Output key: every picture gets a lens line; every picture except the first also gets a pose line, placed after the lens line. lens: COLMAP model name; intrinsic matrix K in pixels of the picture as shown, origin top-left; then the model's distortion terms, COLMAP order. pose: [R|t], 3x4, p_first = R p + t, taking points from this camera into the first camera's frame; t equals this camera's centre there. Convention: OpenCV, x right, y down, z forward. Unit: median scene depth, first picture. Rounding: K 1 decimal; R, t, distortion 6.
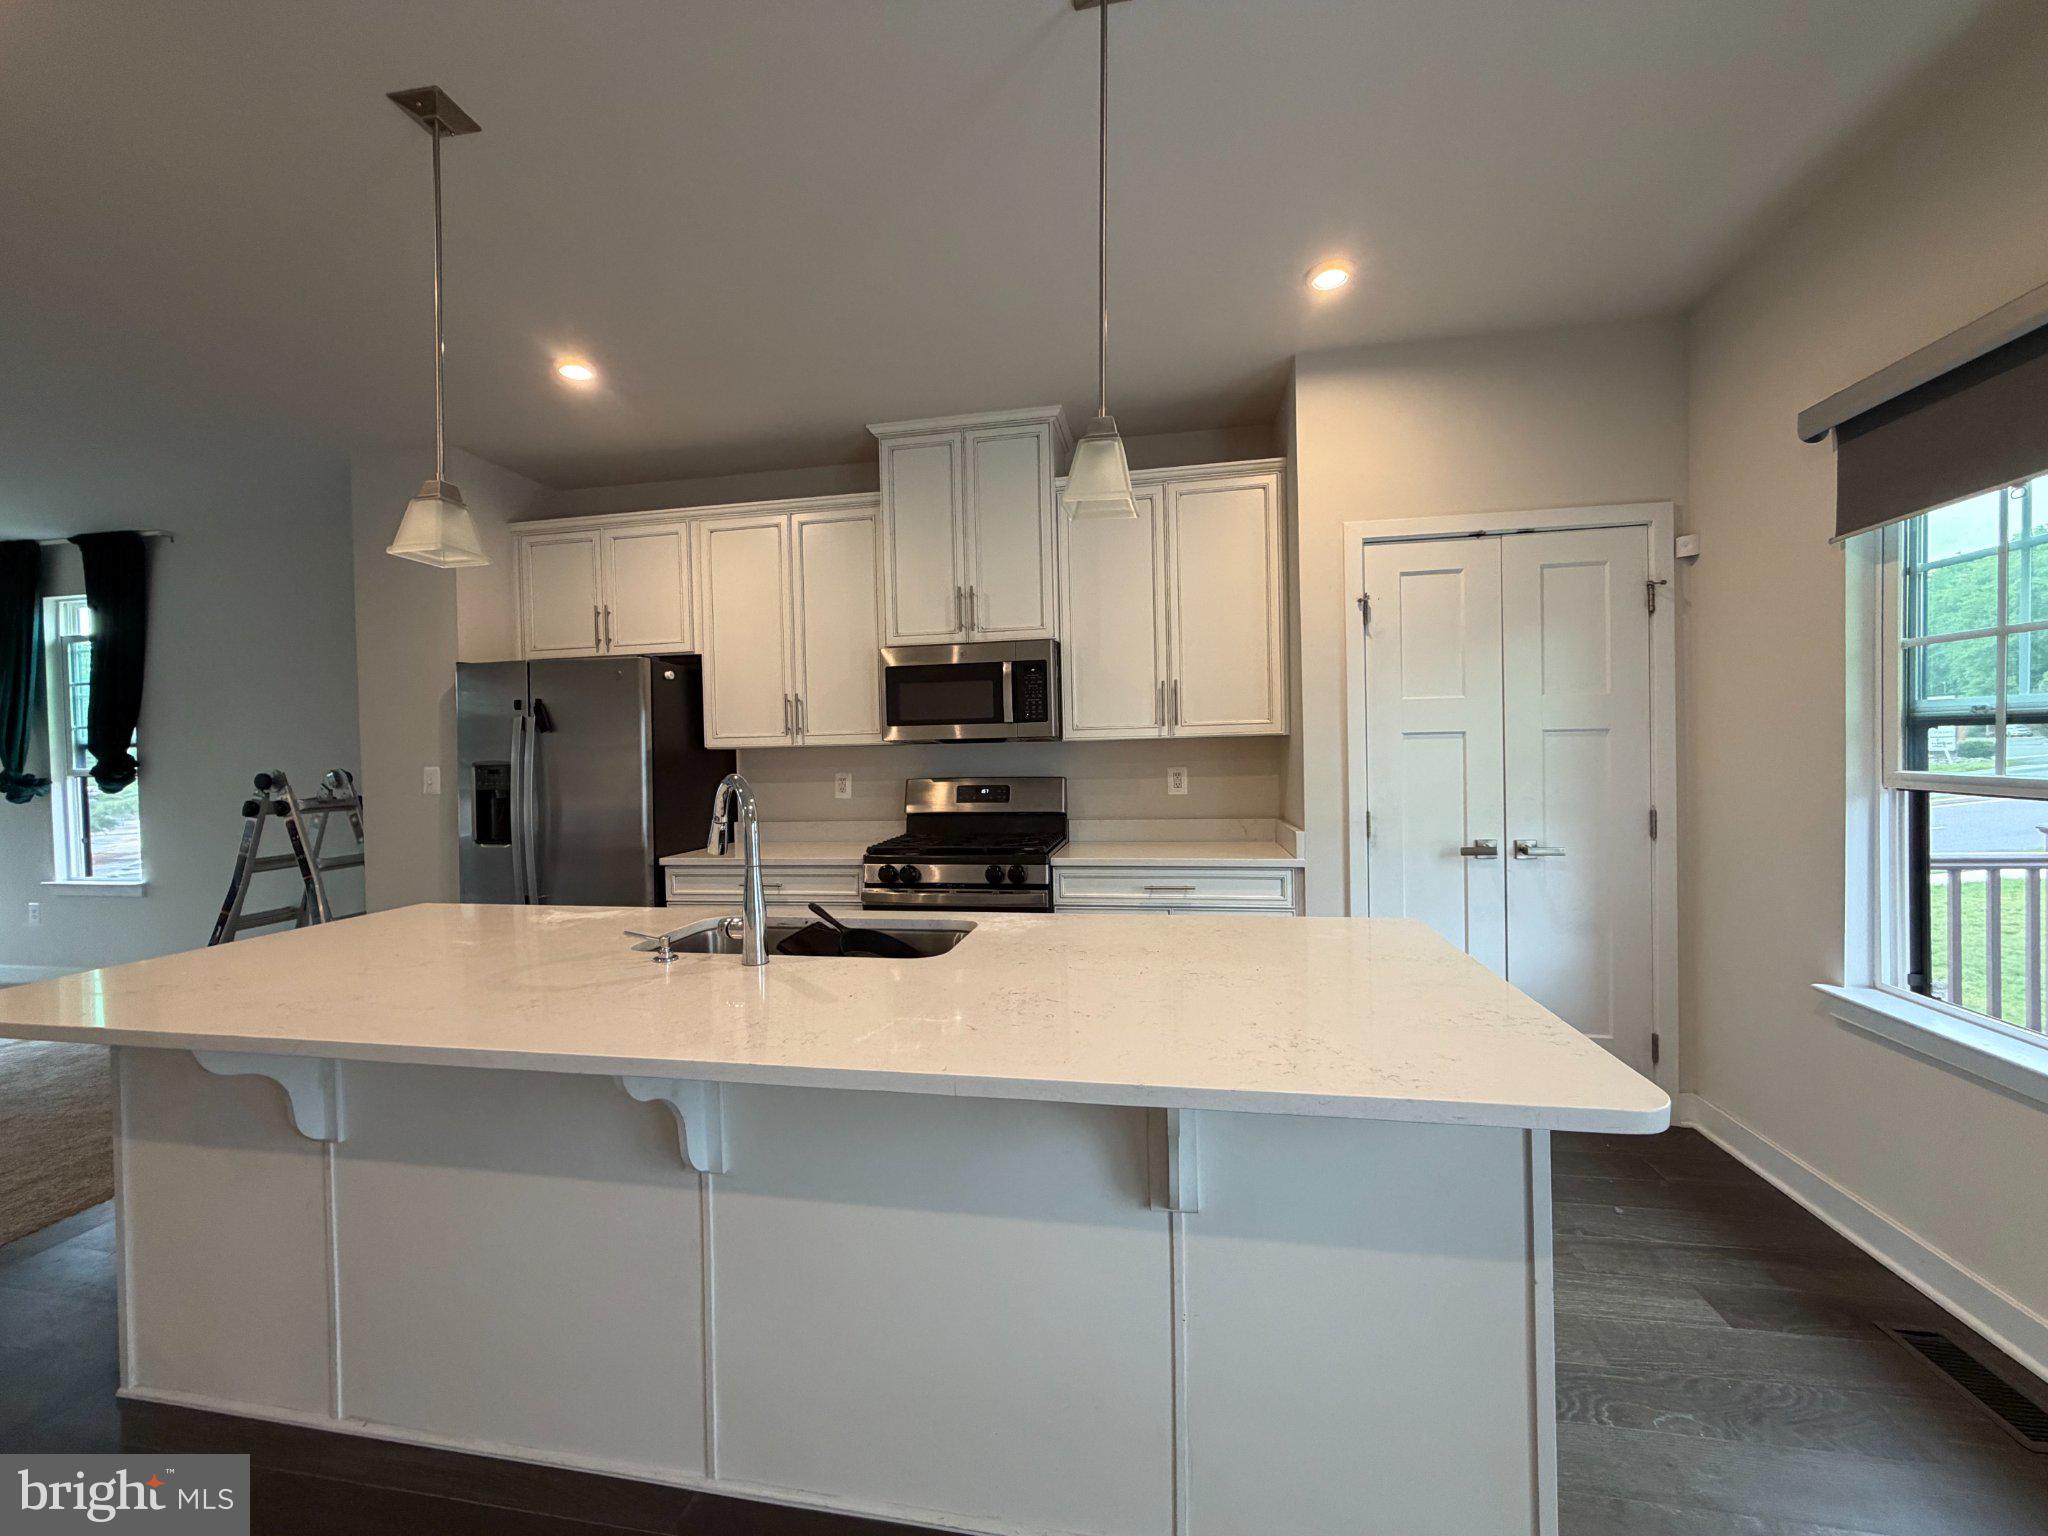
lens RADIAL K [[813.7, 0, 1016.8], [0, 813.7, 770.9], [0, 0, 1]] dist [0.009041, -0.000414]
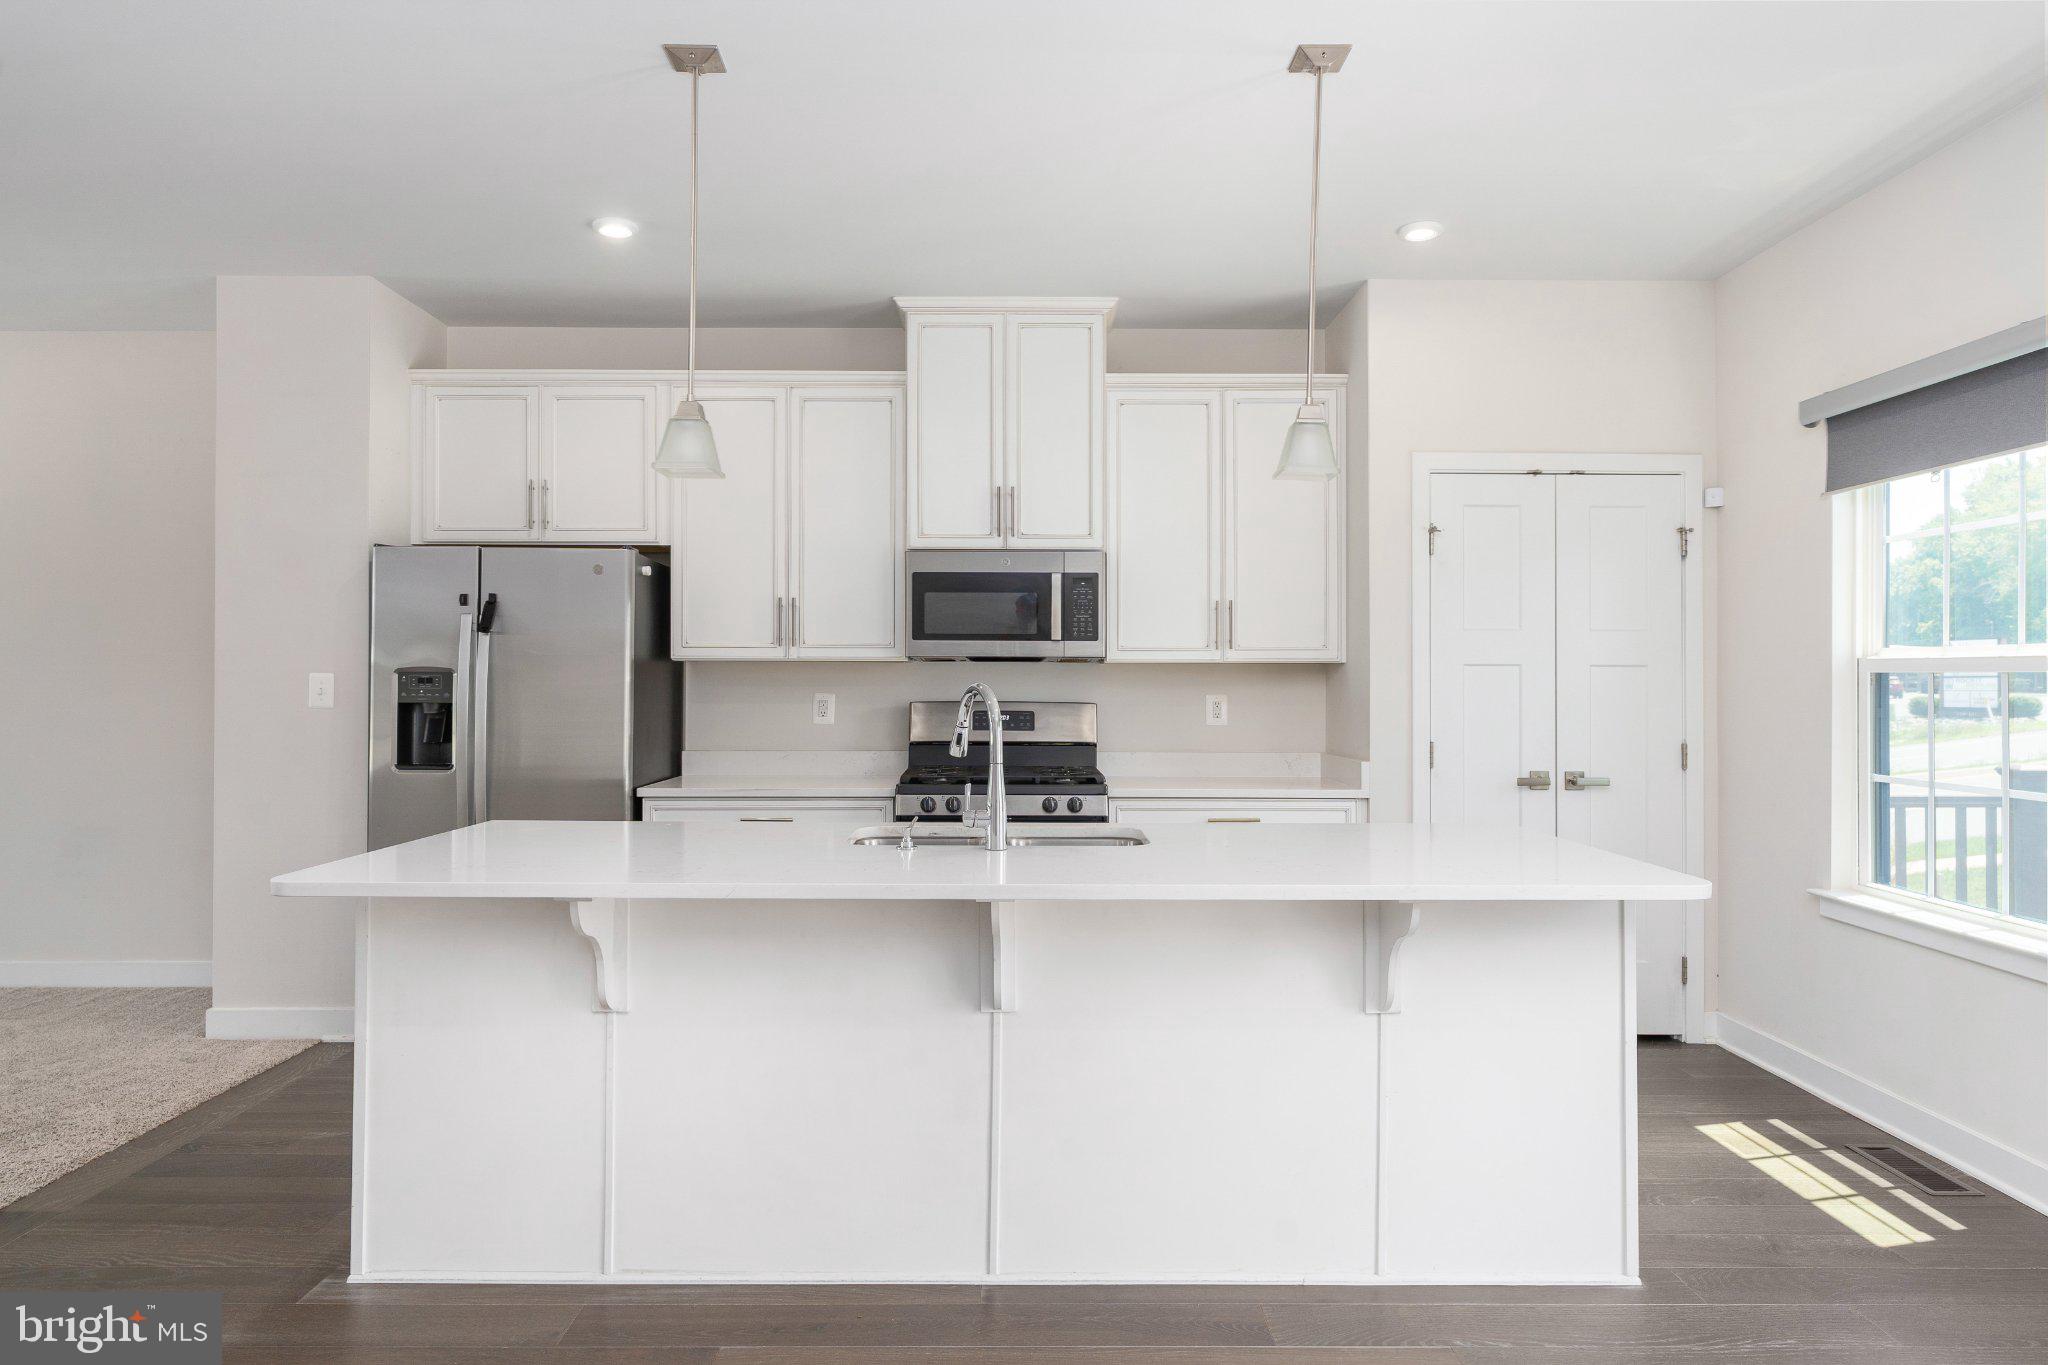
lens RADIAL K [[1240.3, 0, 1023.7], [0, 1240.3, 680.9], [0, 0, 1]] dist [0.005280, 0.001296]
pose [[0.981015, 0.026303, 0.192142, -0.297736], [-0.020920, 0.999331, -0.029990, 0.027038], [-0.192802, 0.025401, 0.980909, -0.330867]]
